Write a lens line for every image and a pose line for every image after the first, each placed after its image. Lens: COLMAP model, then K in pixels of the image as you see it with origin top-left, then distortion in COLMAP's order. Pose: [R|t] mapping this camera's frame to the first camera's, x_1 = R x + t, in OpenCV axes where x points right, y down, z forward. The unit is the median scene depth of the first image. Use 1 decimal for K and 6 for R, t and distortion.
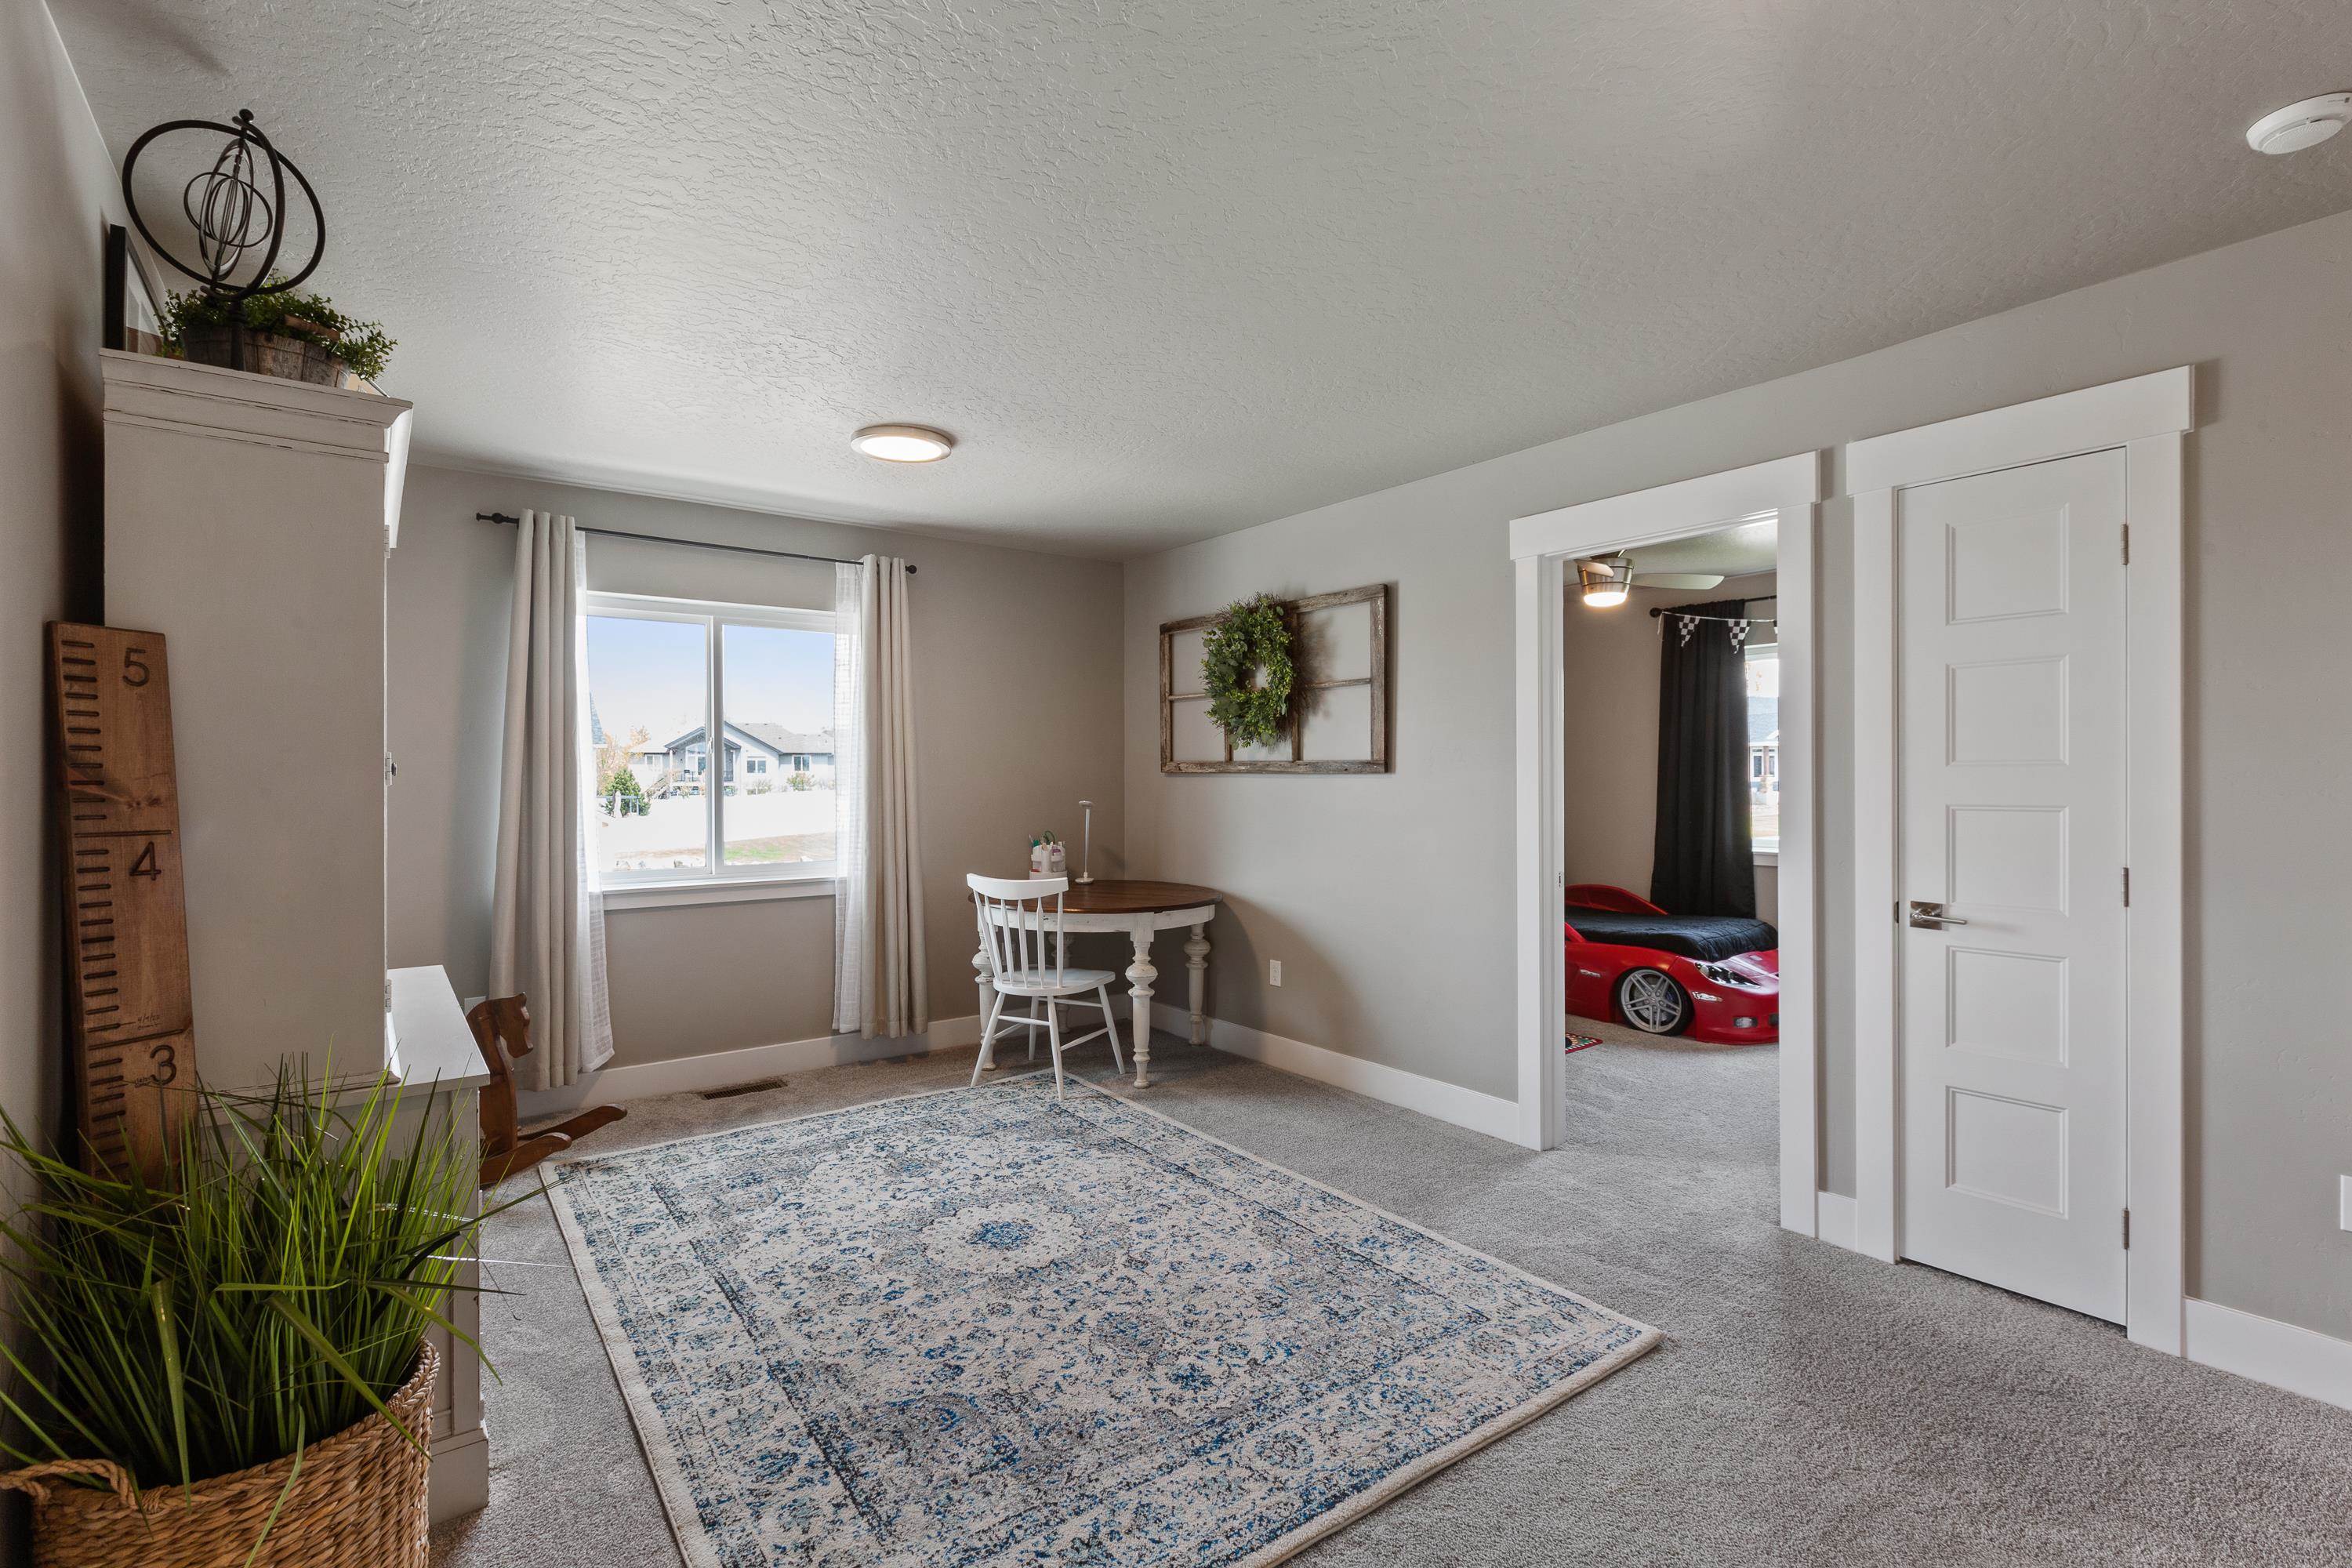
lens RADIAL K [[1074.3, 0, 1158.3], [0, 1074.3, 780.8], [0, 0, 1]] dist [0.001981, 0.000117]
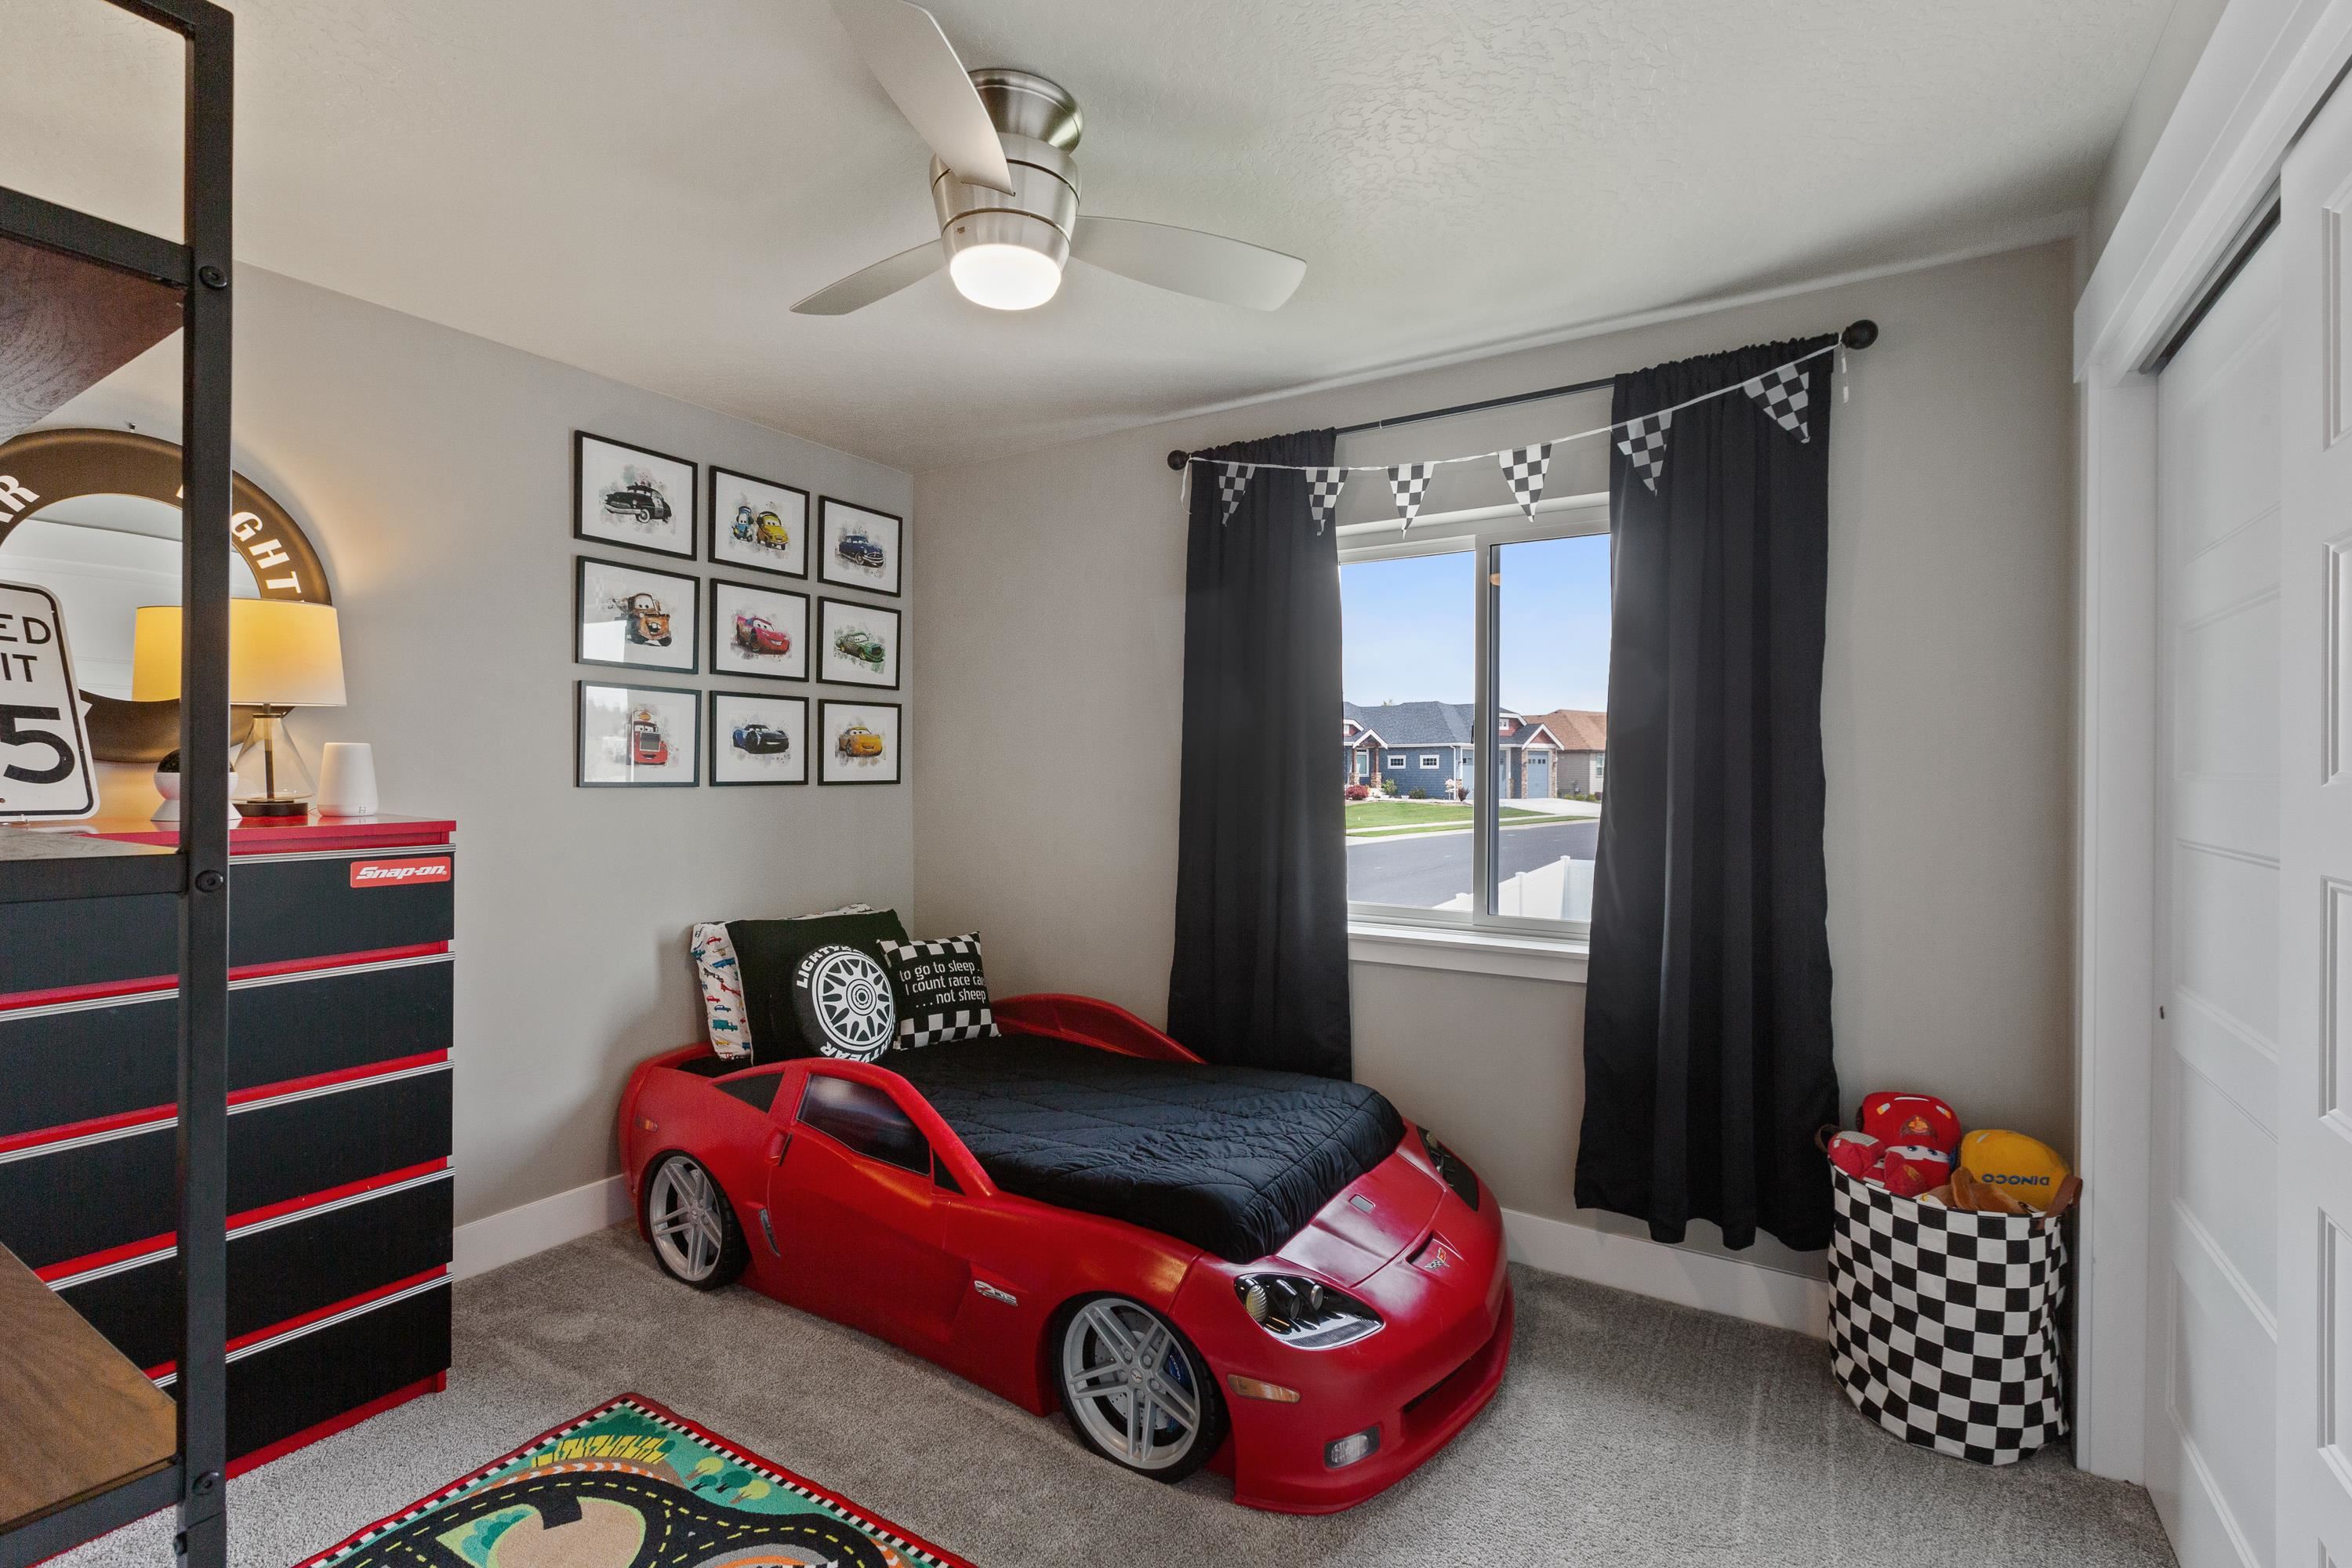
lens RADIAL K [[1074.3, 0, 1174.3], [0, 1074.3, 775.8], [0, 0, 1]] dist [0.001981, 0.000117]
pose [[0.929151, 0.000560, 0.369701, 0.292007], [-0.002322, 0.999988, 0.004321, -0.010047], [-0.369694, -0.004873, 0.929141, 0.564097]]
